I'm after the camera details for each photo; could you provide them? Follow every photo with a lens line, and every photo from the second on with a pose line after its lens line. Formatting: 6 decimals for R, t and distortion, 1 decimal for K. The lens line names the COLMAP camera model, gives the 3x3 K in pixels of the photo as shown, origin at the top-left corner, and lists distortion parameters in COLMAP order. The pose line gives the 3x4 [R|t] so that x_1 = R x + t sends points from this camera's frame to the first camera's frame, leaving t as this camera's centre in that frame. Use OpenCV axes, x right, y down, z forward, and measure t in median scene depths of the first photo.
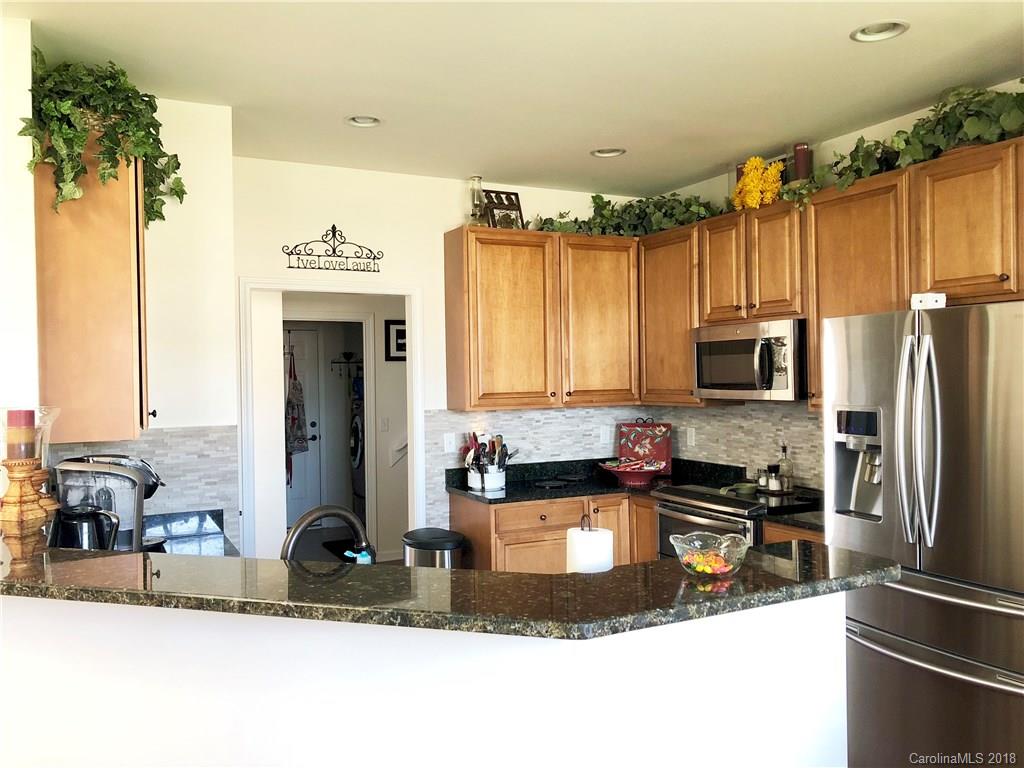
lens RADIAL K [[824.6, 0, 512.0], [0, 824.6, 384.0], [0, 0, 1]] dist [0.000705, 0.000768]
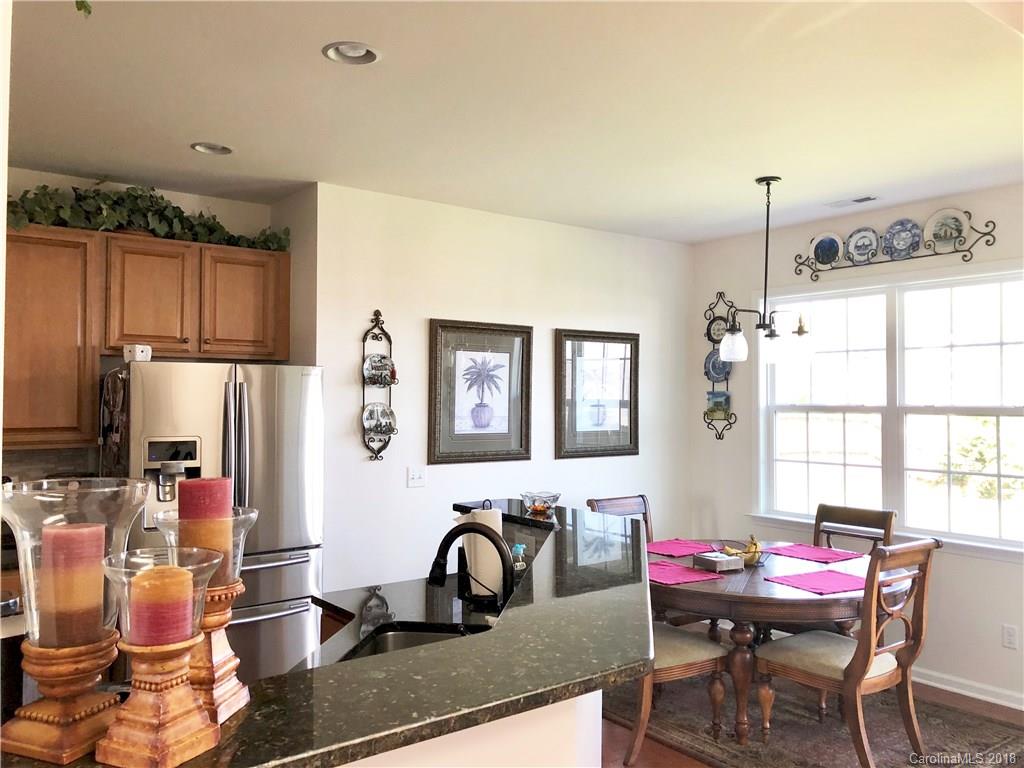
lens RADIAL K [[824.6, 0, 512.0], [0, 824.6, 384.0], [0, 0, 1]] dist [0.000705, 0.000768]
pose [[-0.186337, 0.029487, 0.982043, -0.840254], [0.004302, 0.999564, -0.029196, -0.012058], [-0.982476, -0.001216, -0.186383, 0.689996]]
